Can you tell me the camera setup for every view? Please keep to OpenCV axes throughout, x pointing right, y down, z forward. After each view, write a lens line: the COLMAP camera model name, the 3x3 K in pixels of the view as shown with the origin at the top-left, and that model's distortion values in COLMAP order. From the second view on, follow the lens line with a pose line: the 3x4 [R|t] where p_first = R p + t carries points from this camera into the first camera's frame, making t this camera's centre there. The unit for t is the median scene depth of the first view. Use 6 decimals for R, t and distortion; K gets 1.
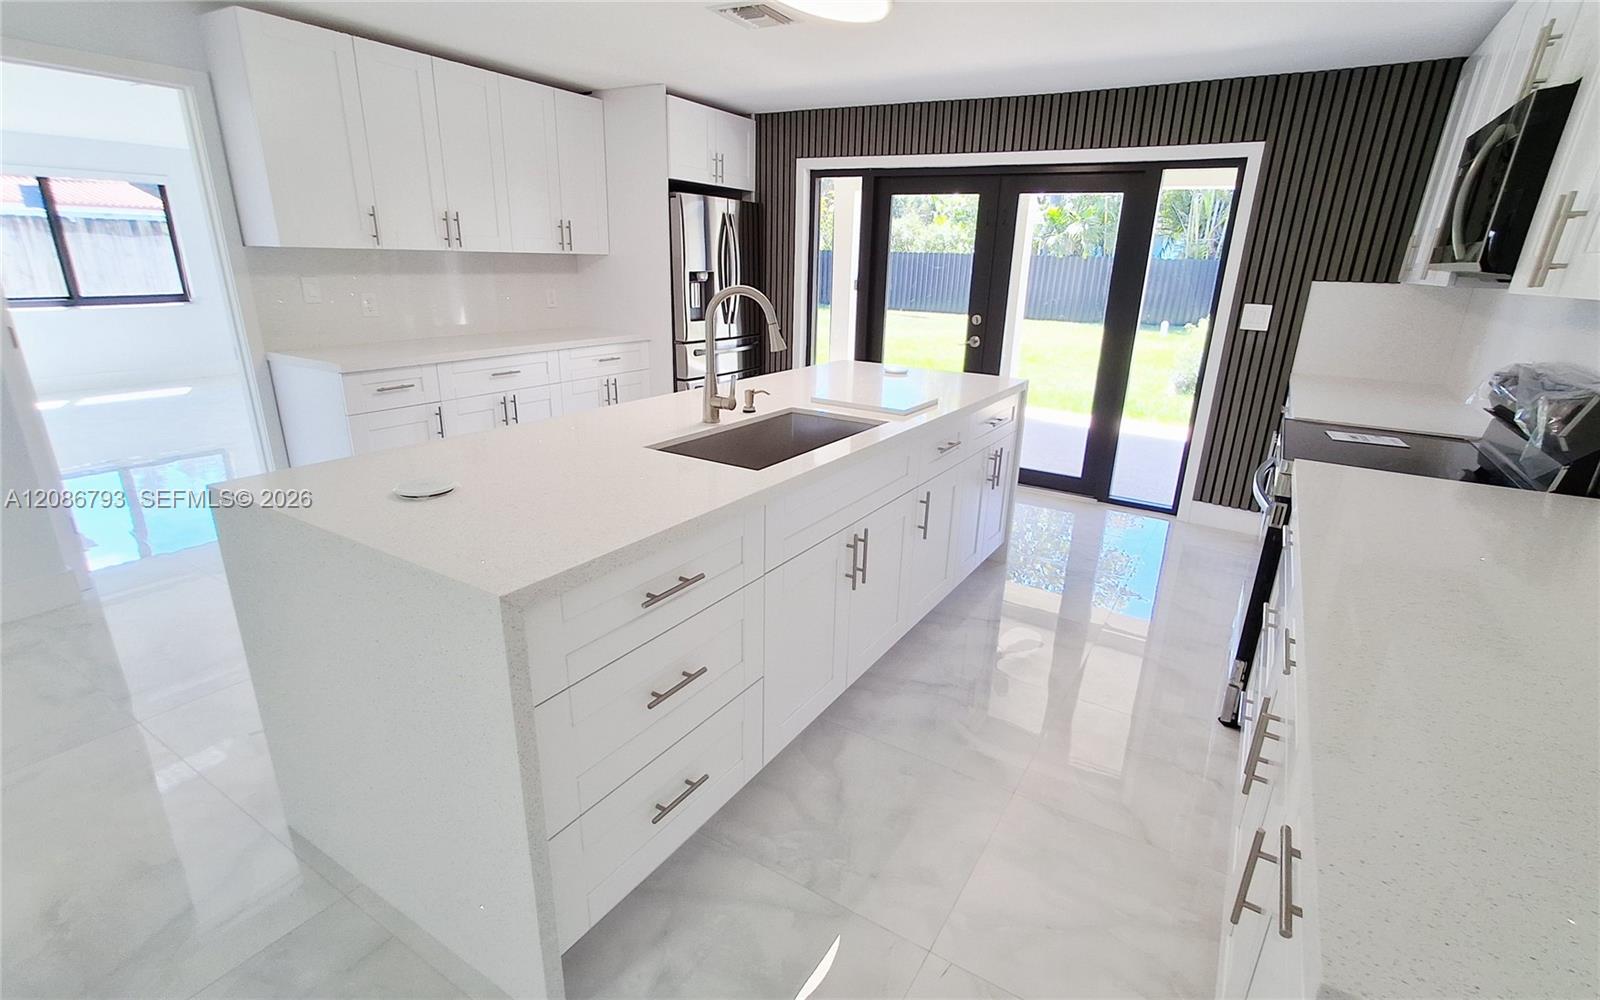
lens RADIAL K [[741.4, 0, 823.3], [0, 741.4, 508.2], [0, 0, 1]] dist [-0.002780, -0.000119]
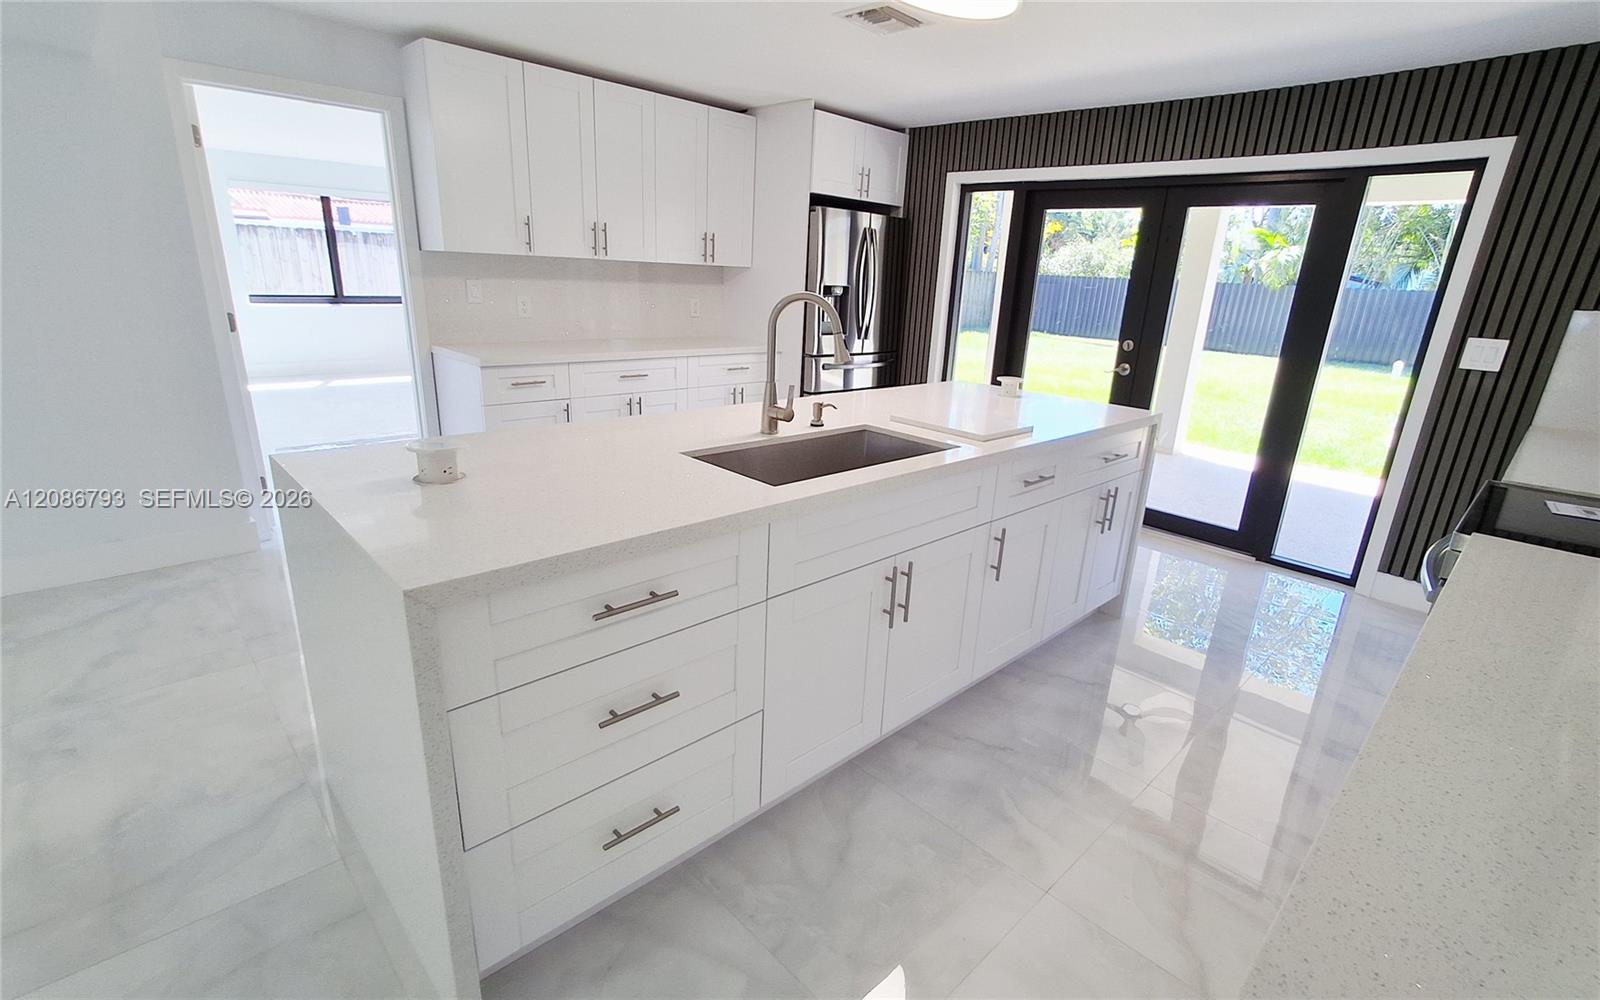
lens RADIAL K [[737.5, 0, 820.1], [0, 737.5, 507.5], [0, 0, 1]] dist [-0.013440, 0.016697]
pose [[0.968215, 0.092957, -0.232202, 0.078118], [-0.099133, 0.994960, -0.015045, -0.007110], [0.229633, 0.037586, 0.972551, 0.051330]]
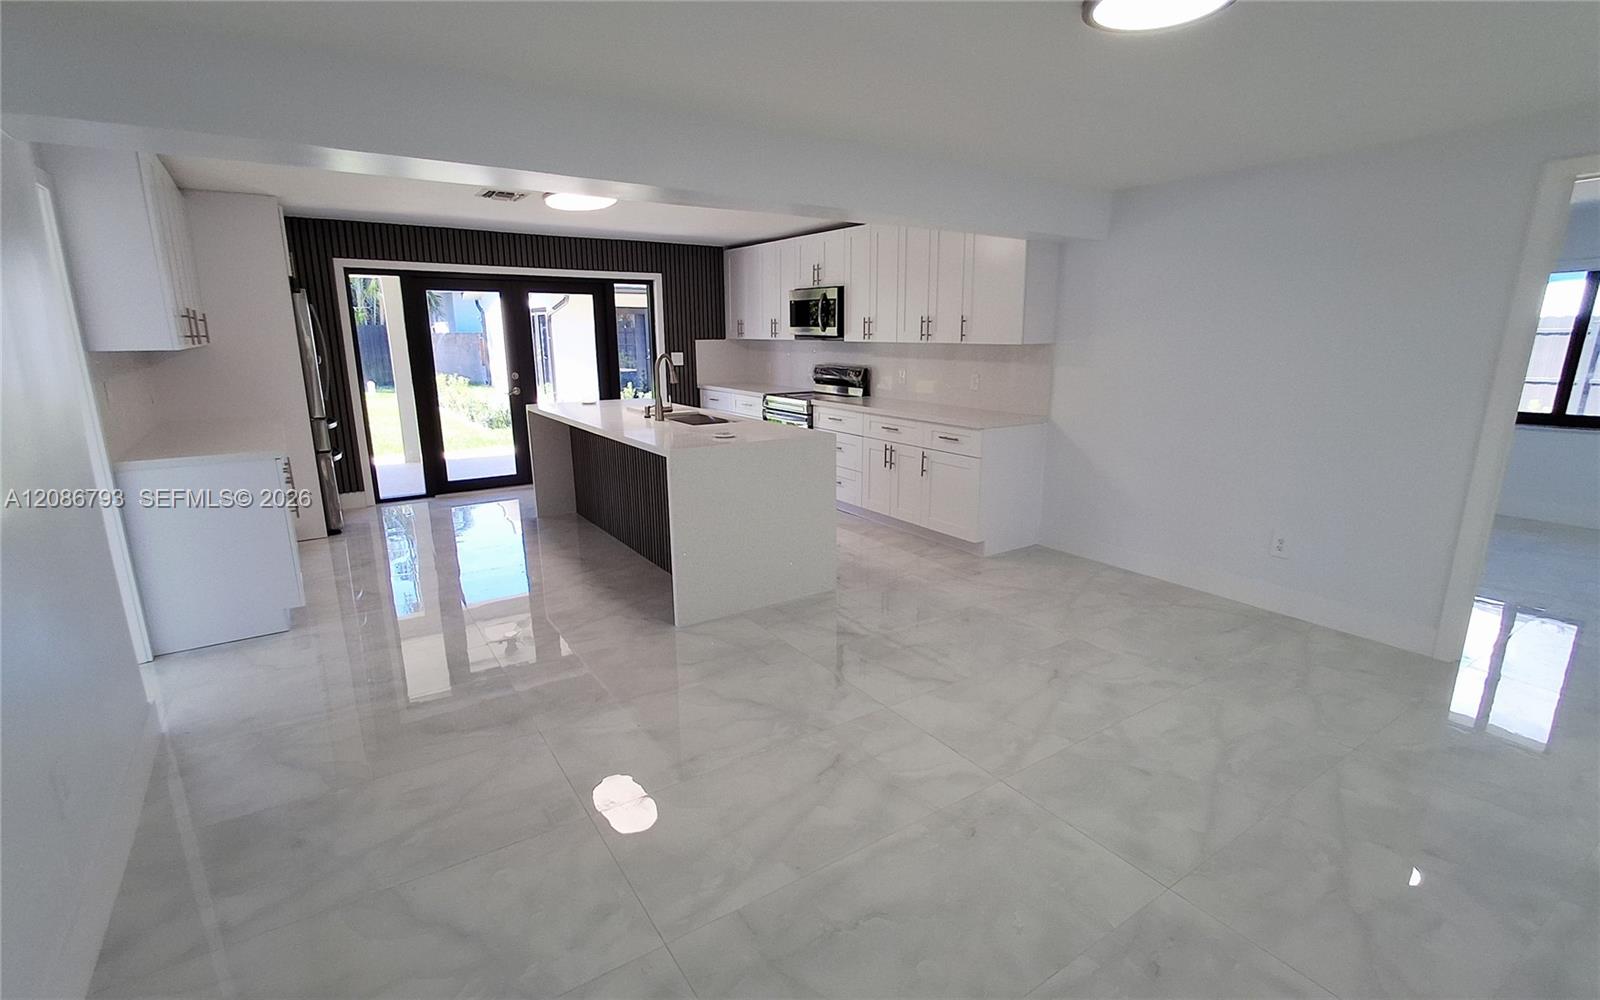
lens RADIAL K [[734.1, 0, 821.3], [0, 734.1, 505.1], [0, 0, 1]] dist [0.002365, 0.000209]
pose [[0.409933, -0.241060, 0.879685, -0.979659], [0.308687, 0.944200, 0.114891, 0.003589], [-0.858293, 0.224450, 0.461470, -0.132953]]
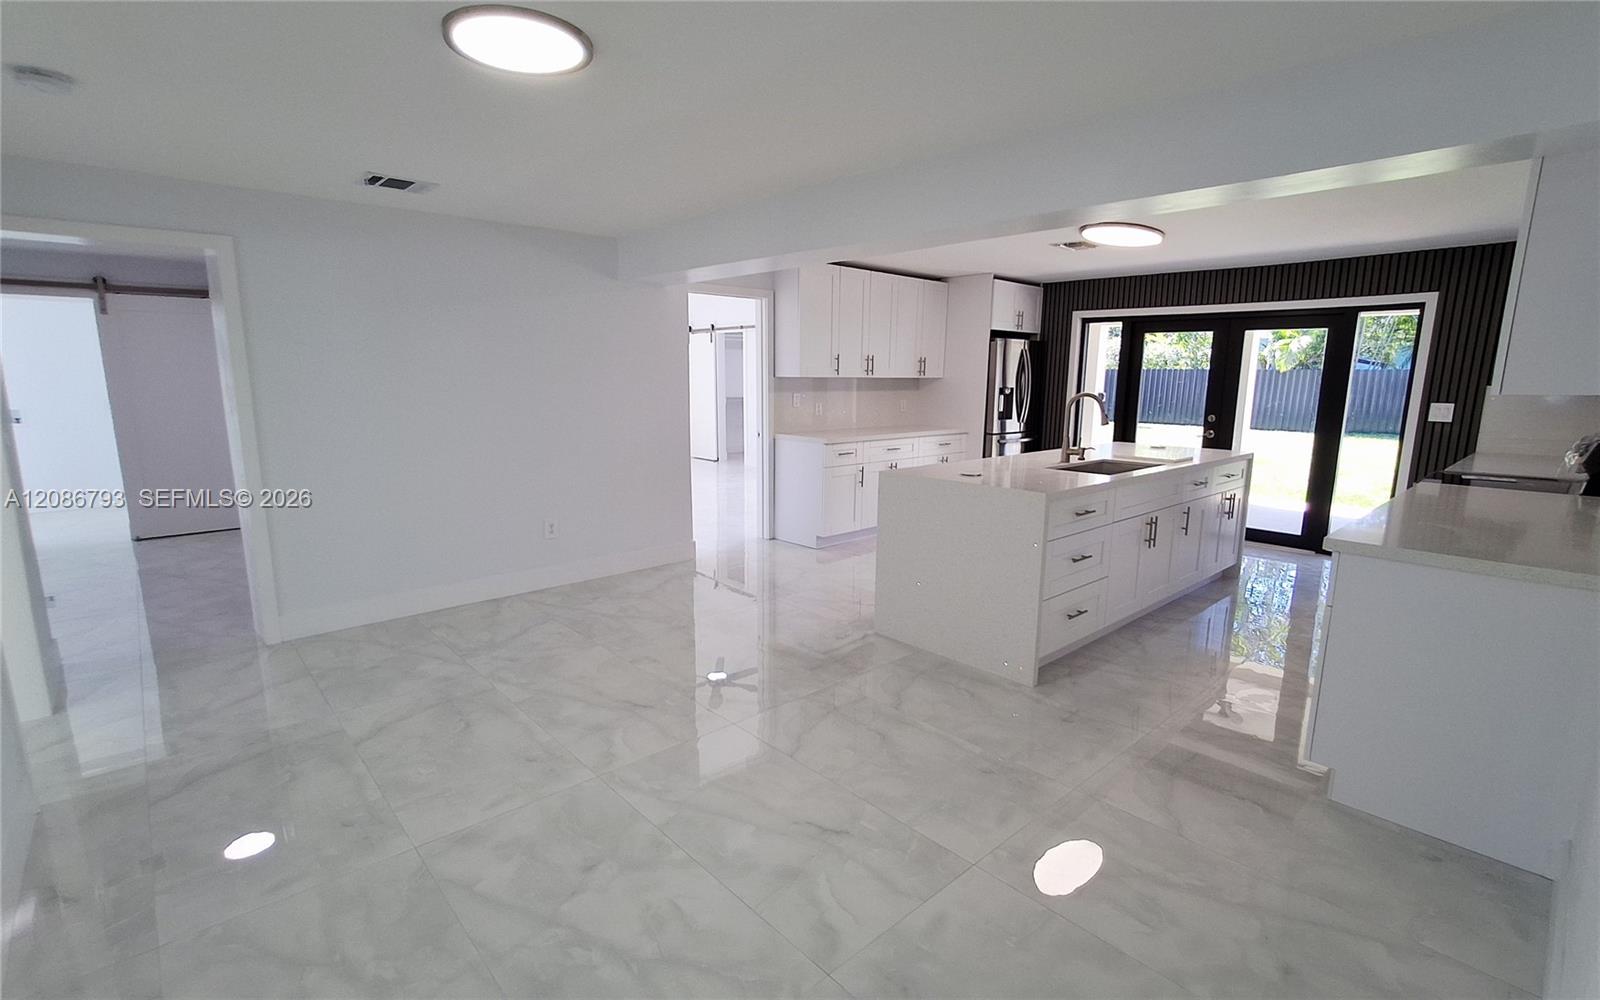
lens RADIAL K [[734.1, 0, 821.3], [0, 734.1, 505.1], [0, 0, 1]] dist [0.002365, 0.000209]
pose [[0.962955, 0.026679, -0.268340, -0.133394], [-0.067569, 0.987221, -0.144325, 0.166884], [0.261060, 0.157110, 0.952452, -0.510884]]
